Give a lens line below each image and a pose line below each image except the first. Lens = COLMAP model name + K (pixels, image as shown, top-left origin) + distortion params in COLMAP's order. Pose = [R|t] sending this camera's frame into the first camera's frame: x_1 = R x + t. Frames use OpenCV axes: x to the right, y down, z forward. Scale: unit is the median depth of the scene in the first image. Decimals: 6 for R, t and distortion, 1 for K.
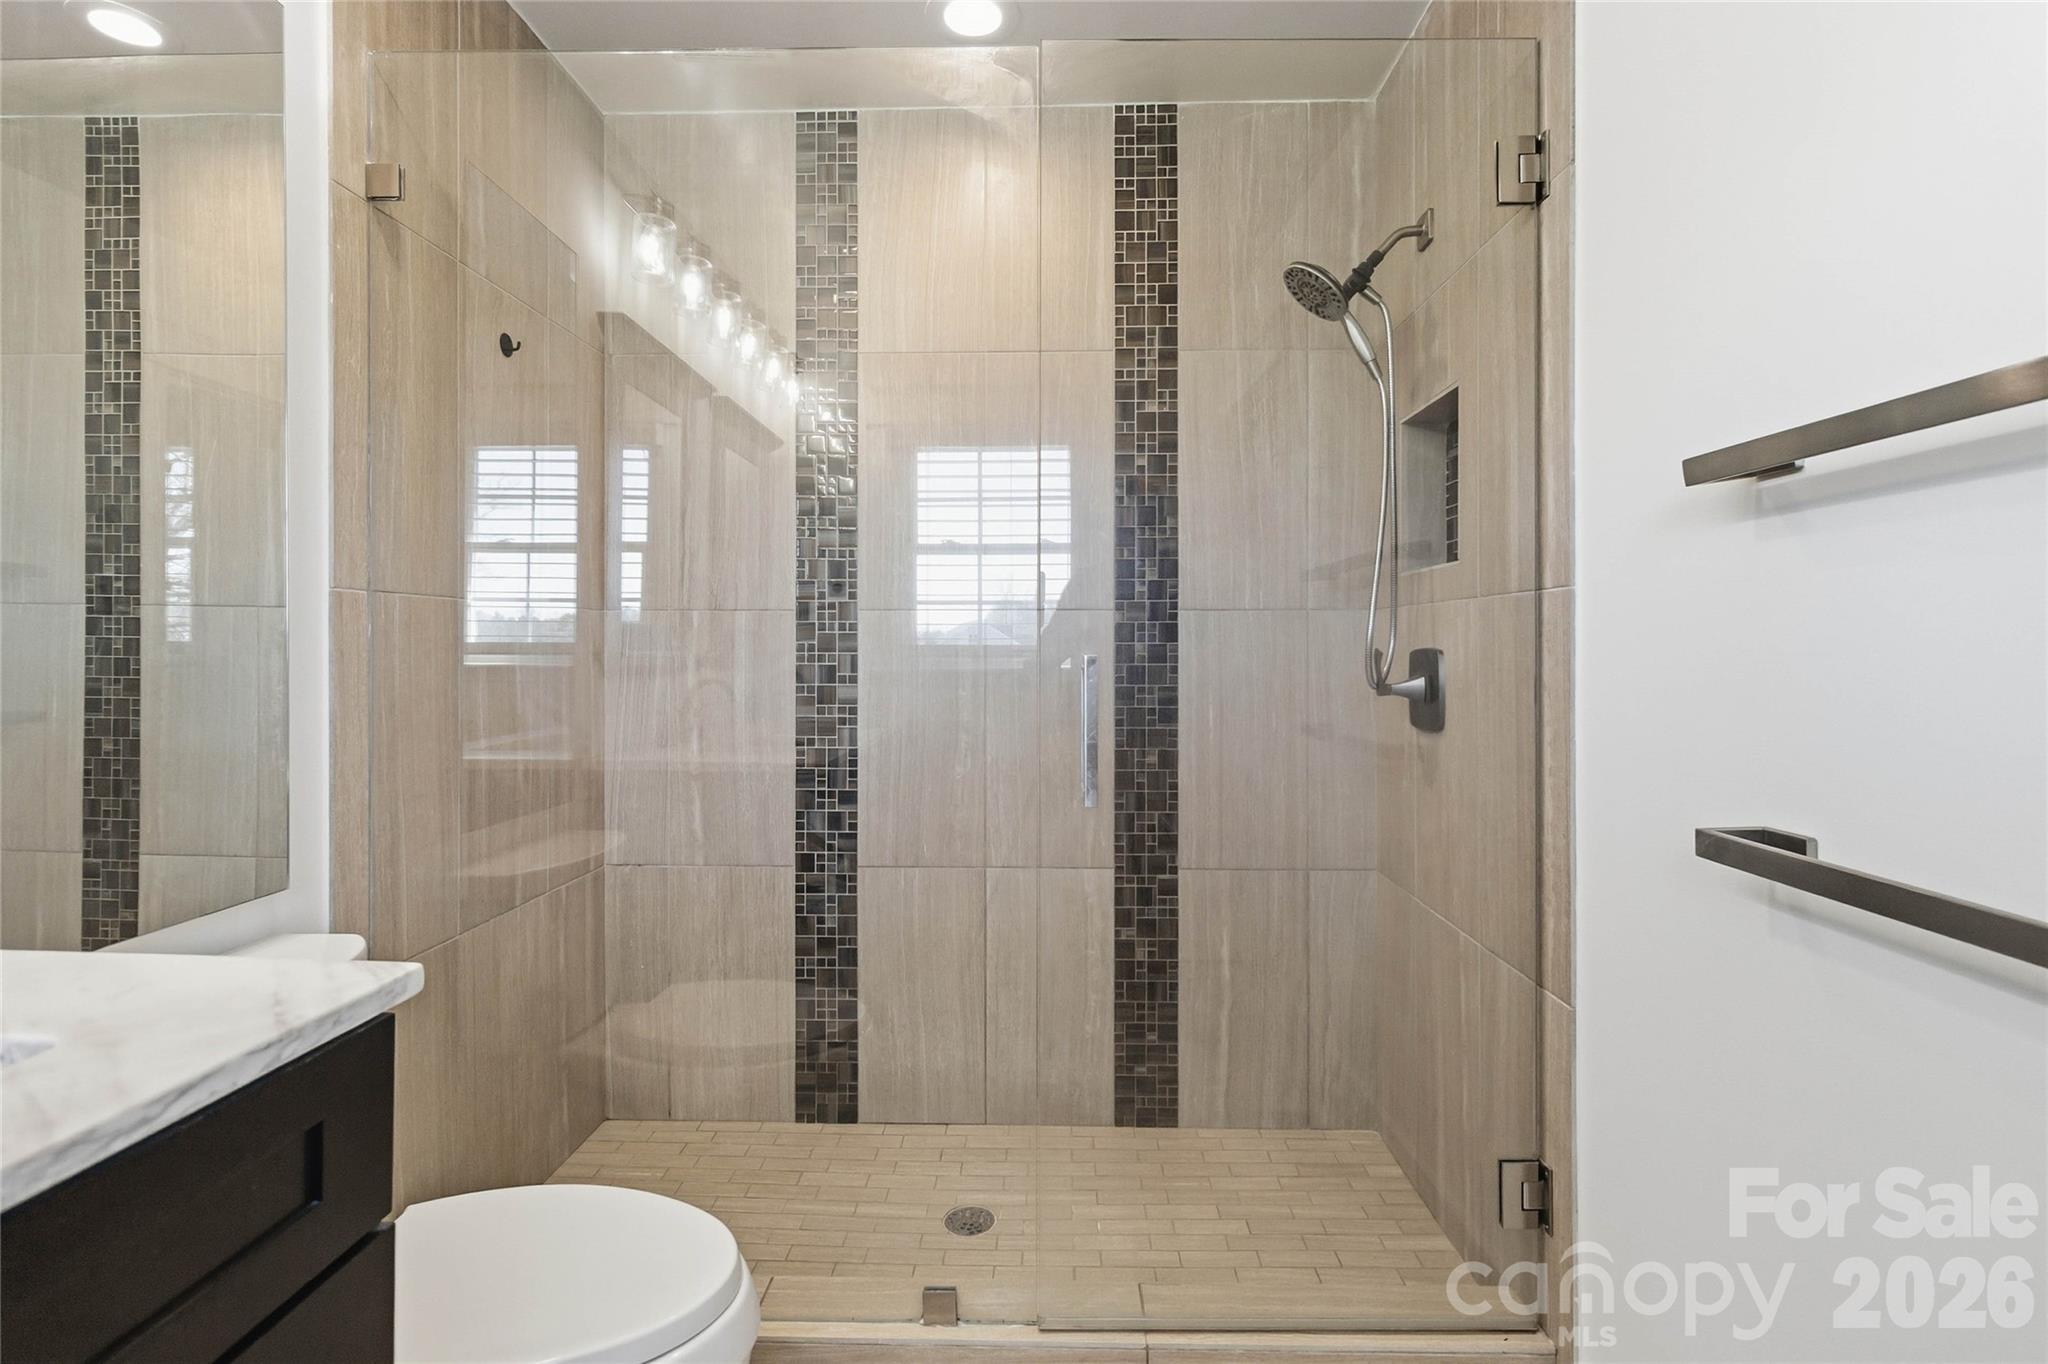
lens RADIAL K [[956.1, 0, 1018.7], [0, 956.1, 650.5], [0, 0, 1]] dist [0.000038, -0.000453]
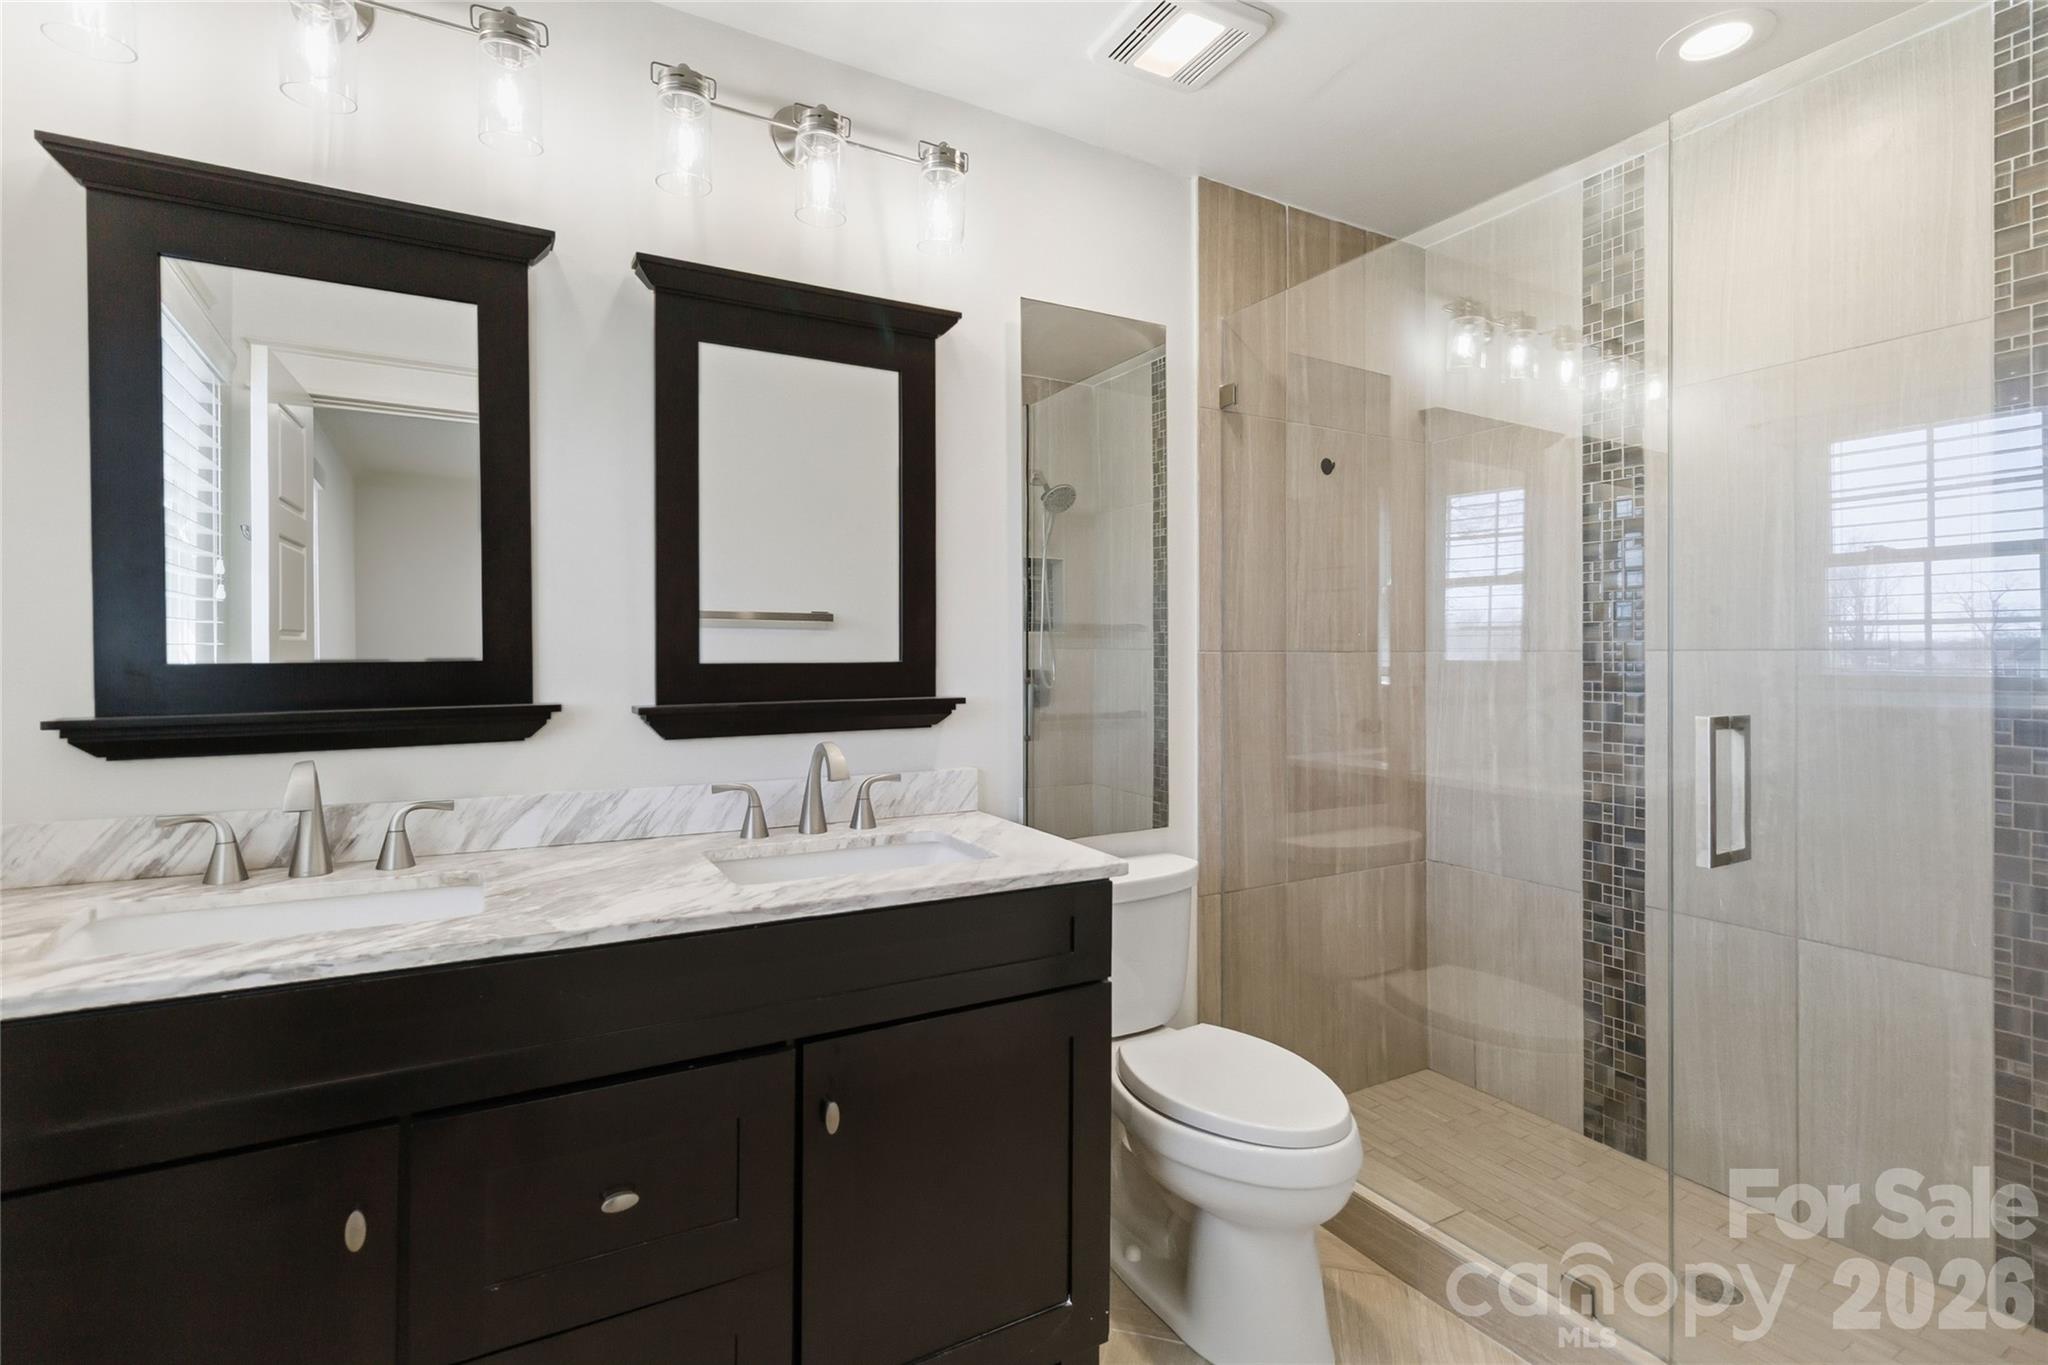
lens RADIAL K [[956.1, 0, 1018.7], [0, 956.1, 651.0], [0, 0, 1]] dist [0.000038, -0.000453]
pose [[0.520512, -0.007960, -0.853817, 0.348213], [0.001271, 0.999963, -0.008548, -0.034120], [0.853854, 0.003364, 0.520502, -0.086027]]
